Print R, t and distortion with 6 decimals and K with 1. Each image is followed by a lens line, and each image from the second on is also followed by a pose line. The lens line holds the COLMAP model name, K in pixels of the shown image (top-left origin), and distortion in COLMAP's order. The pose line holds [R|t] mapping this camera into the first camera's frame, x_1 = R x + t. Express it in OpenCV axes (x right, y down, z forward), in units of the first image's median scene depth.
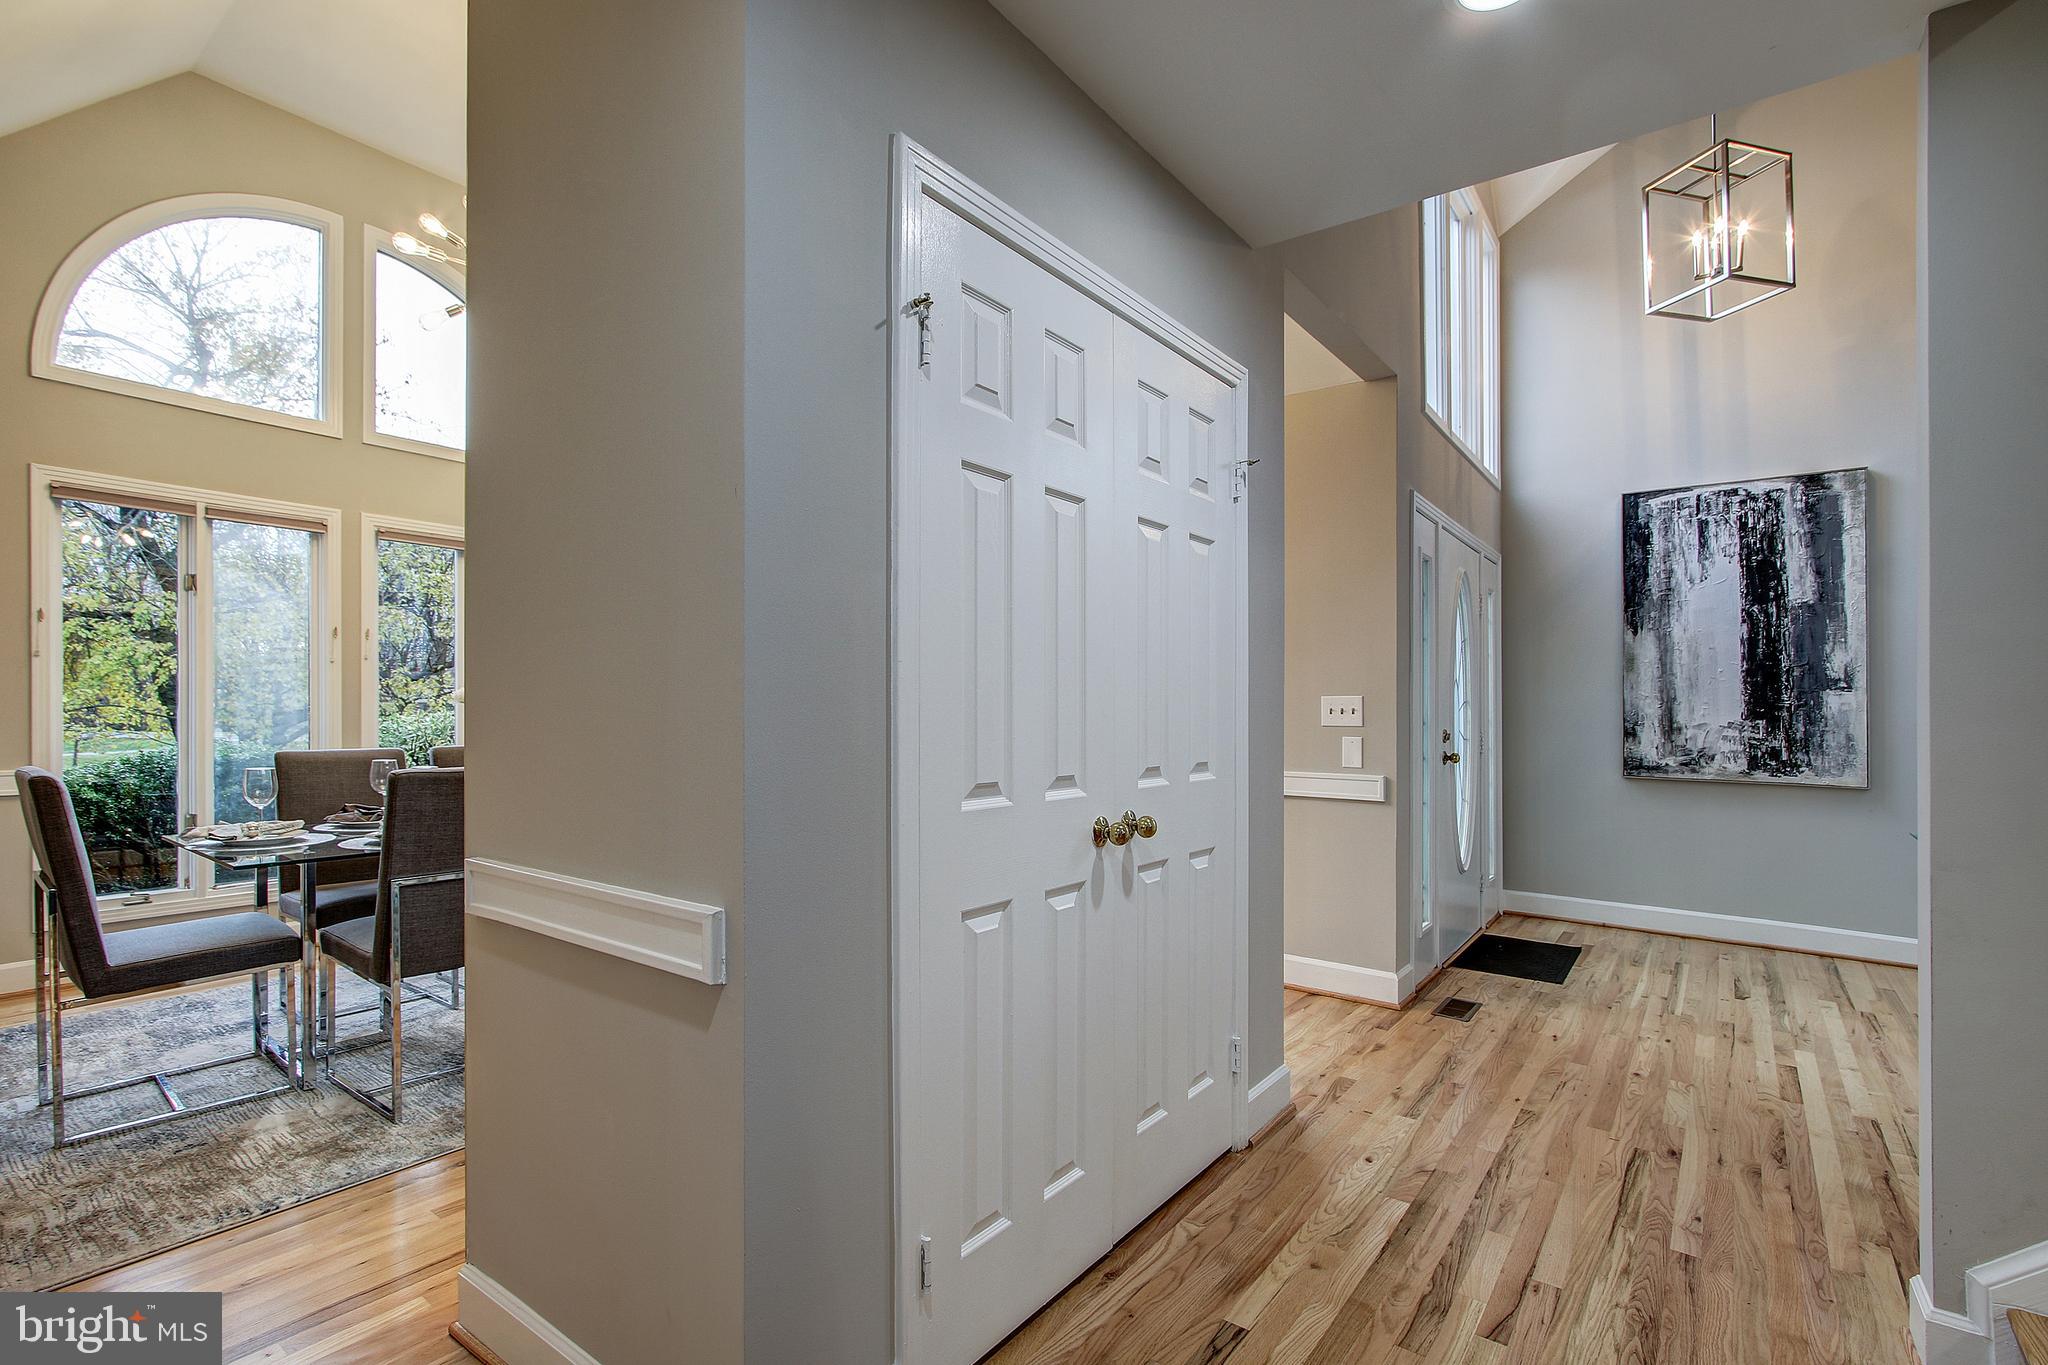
lens RADIAL K [[936.6, 0, 1080.9], [0, 936.6, 681.5], [0, 0, 1]] dist [-0.004093, -0.000920]
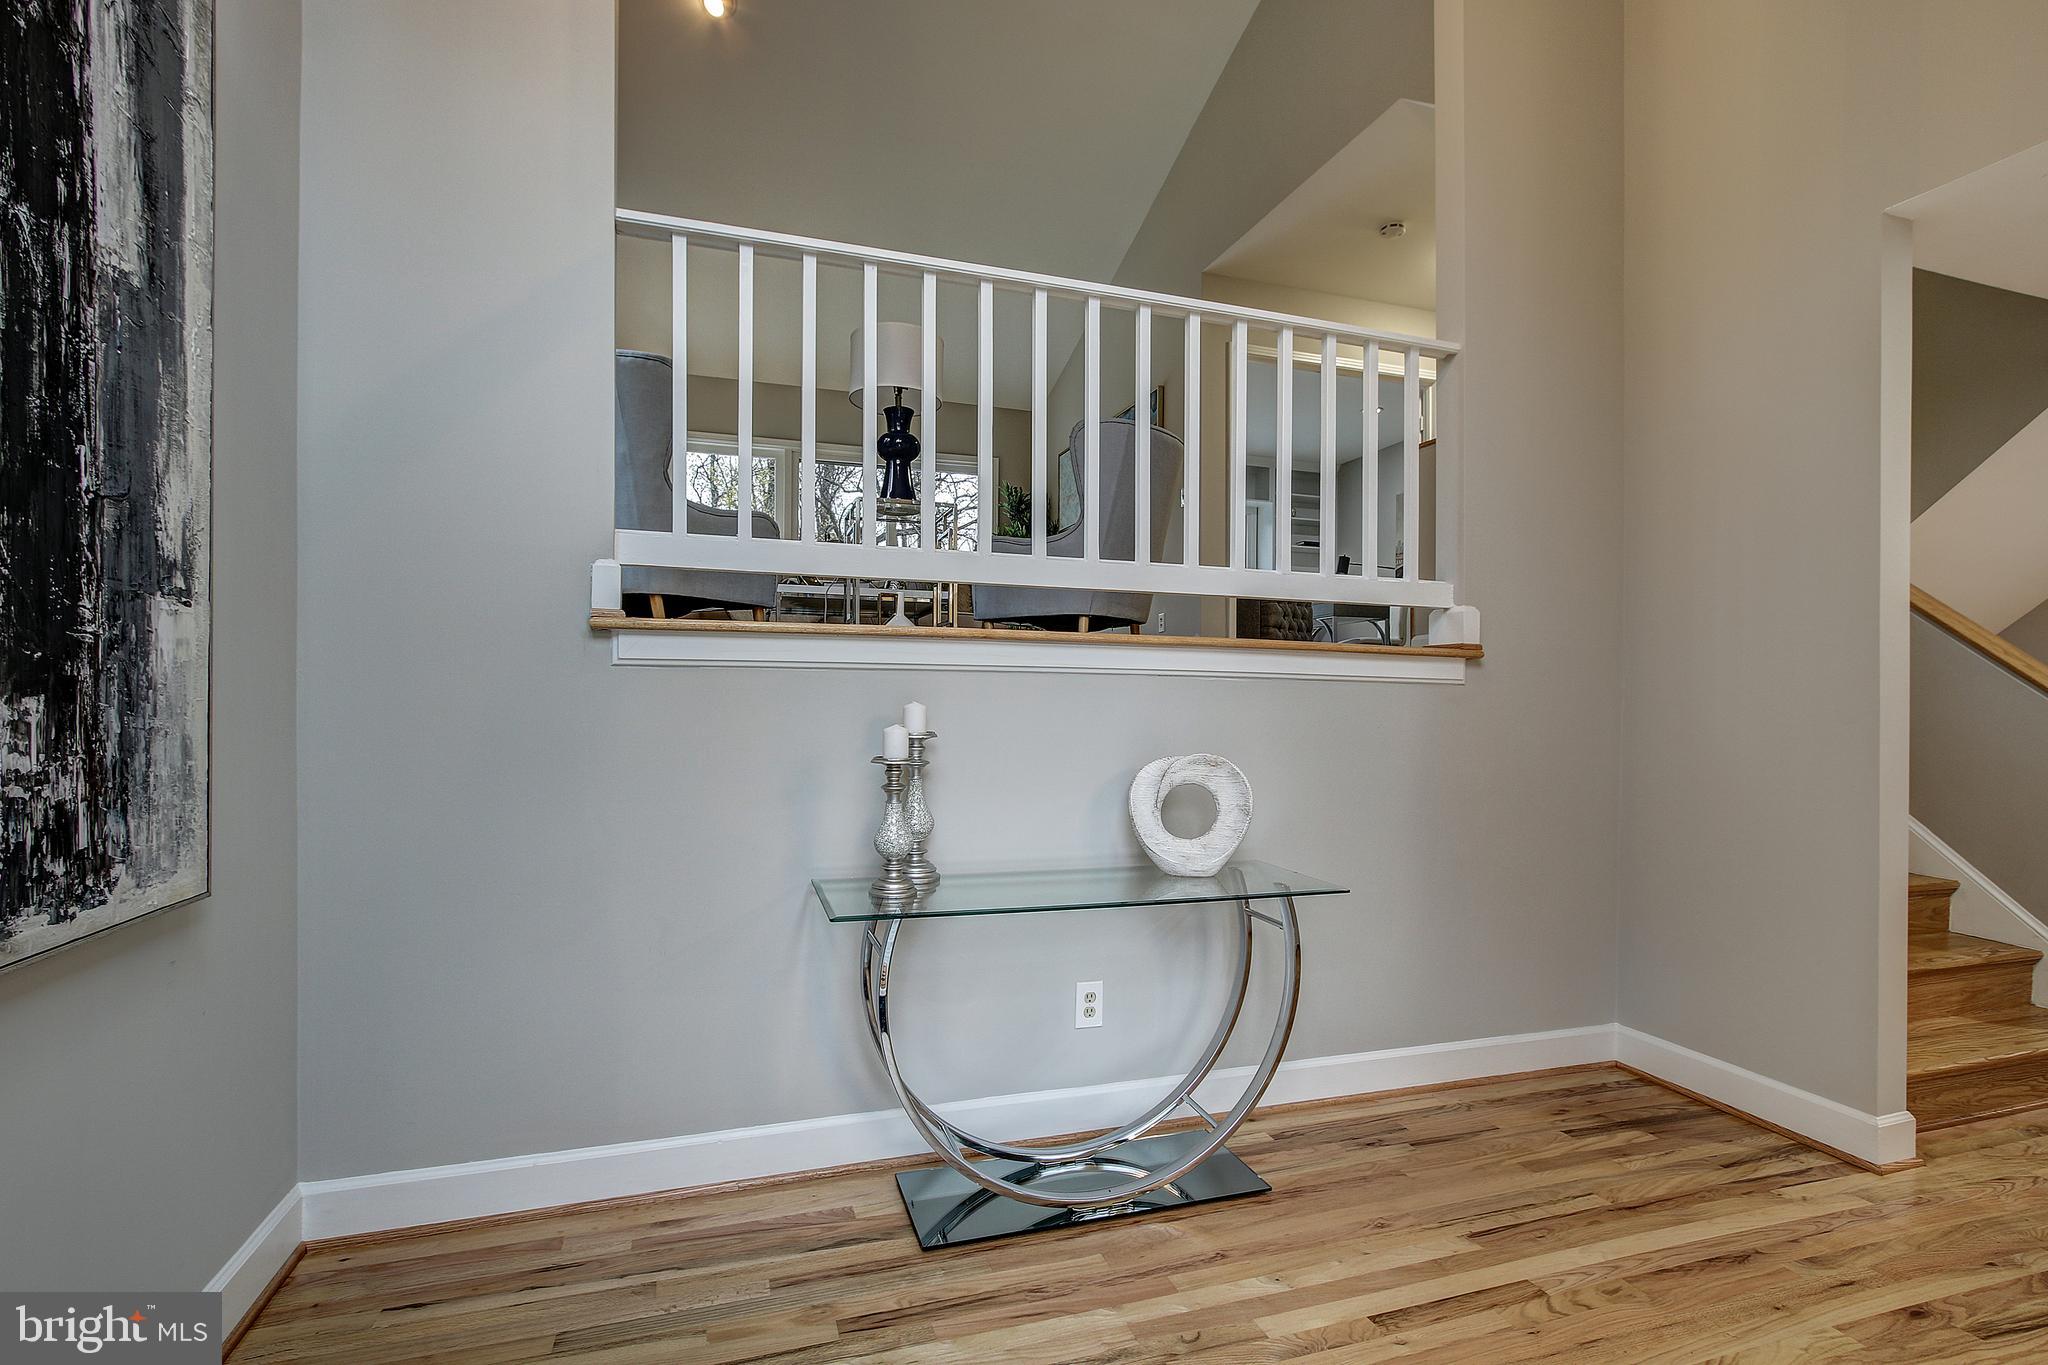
lens RADIAL K [[943.5, 0, 1023.4], [0, 943.5, 704.1], [0, 0, 1]] dist [-0.004972, -0.000257]
pose [[-0.790805, -0.019012, 0.611772, 0.382531], [-0.037055, 0.999171, -0.016849, 0.037890], [-0.610945, -0.035993, -0.790855, 1.035733]]
